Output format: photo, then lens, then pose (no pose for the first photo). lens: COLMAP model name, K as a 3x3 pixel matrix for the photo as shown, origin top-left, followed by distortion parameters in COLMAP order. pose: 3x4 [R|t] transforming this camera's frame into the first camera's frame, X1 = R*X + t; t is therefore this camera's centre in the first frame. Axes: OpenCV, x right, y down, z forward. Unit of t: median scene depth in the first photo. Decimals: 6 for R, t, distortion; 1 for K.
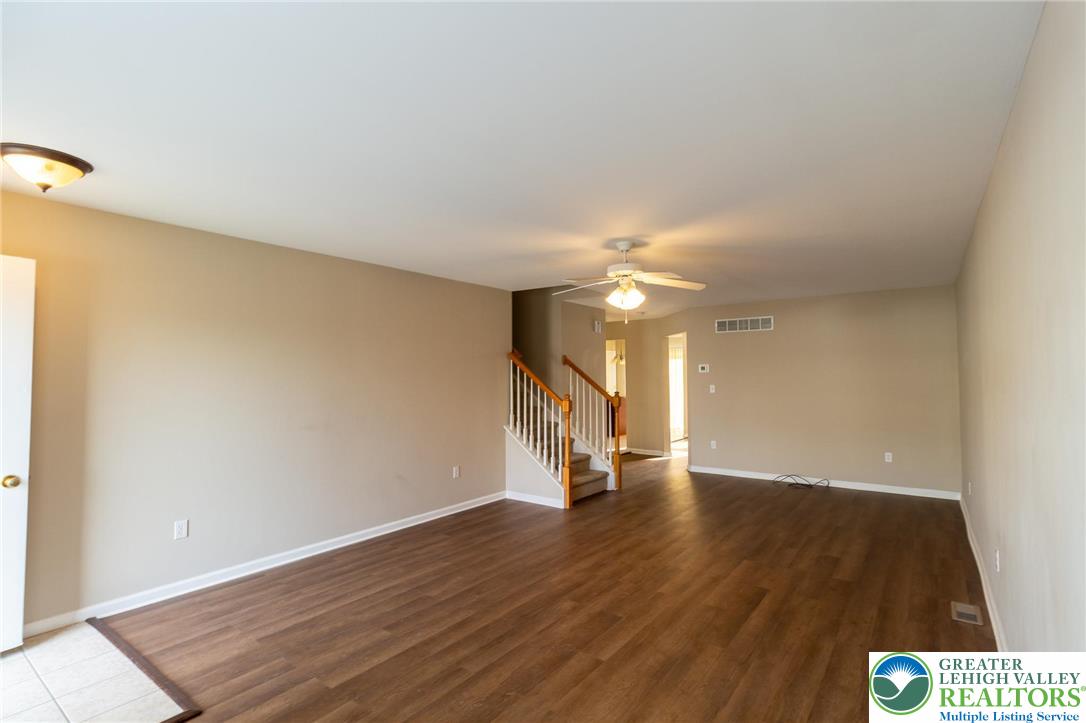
lens RADIAL K [[511.2, 0, 560.0], [0, 511.2, 362.6], [0, 0, 1]] dist [-0.002123, 0.000083]
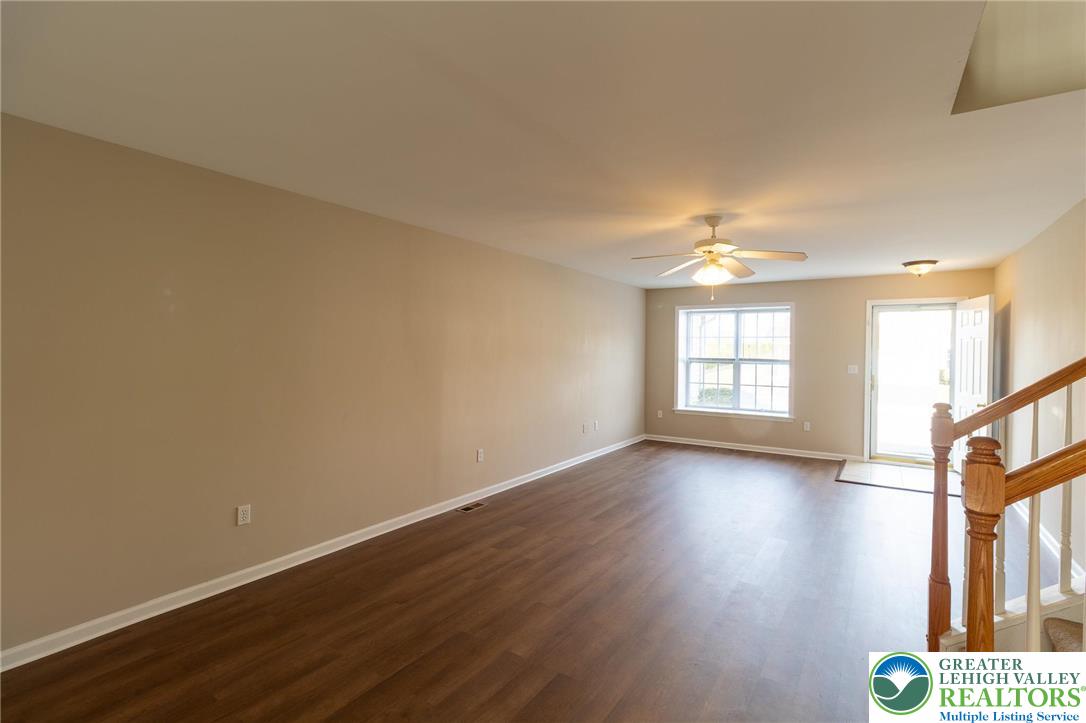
lens RADIAL K [[511.2, 0, 560.0], [0, 511.2, 362.6], [0, 0, 1]] dist [-0.002123, 0.000083]
pose [[-0.998612, -0.006424, -0.052269, 0.494965], [-0.006758, 0.999958, 0.006217, 0.039931], [0.052227, 0.006561, -0.998614, 2.033291]]
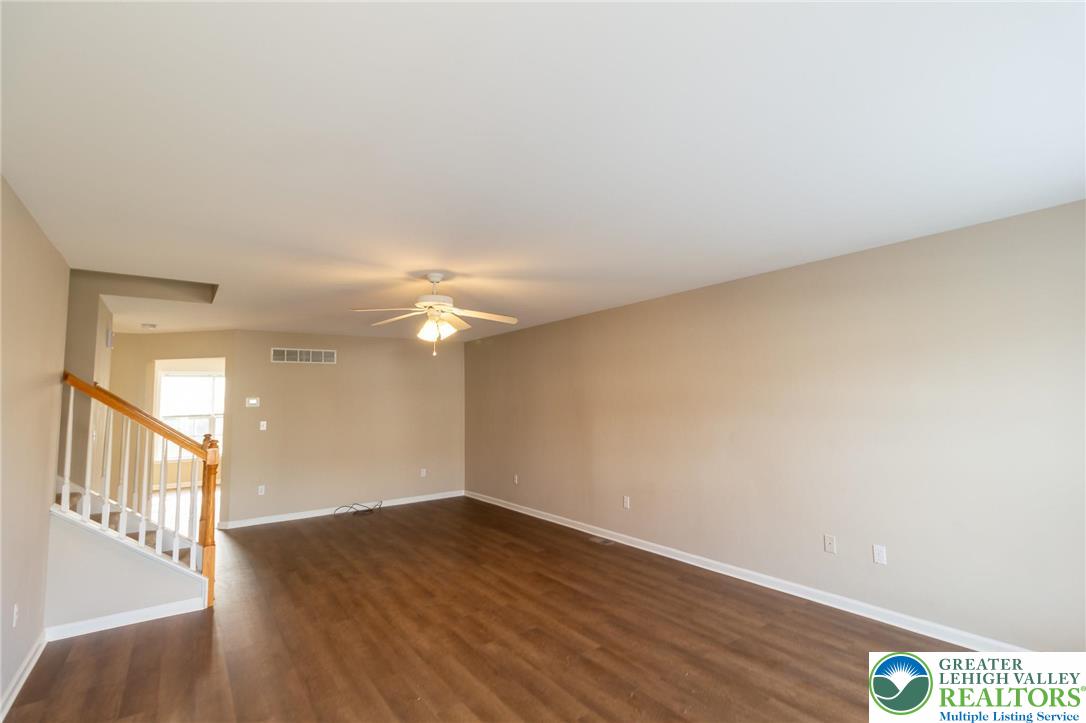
lens RADIAL K [[511.2, 0, 560.0], [0, 511.2, 362.6], [0, 0, 1]] dist [-0.002123, 0.000083]
pose [[0.294158, 0.068879, 0.953272, -0.761741], [-0.004994, 0.997497, -0.070533, 0.005320], [-0.955744, 0.015987, 0.293766, 0.494959]]
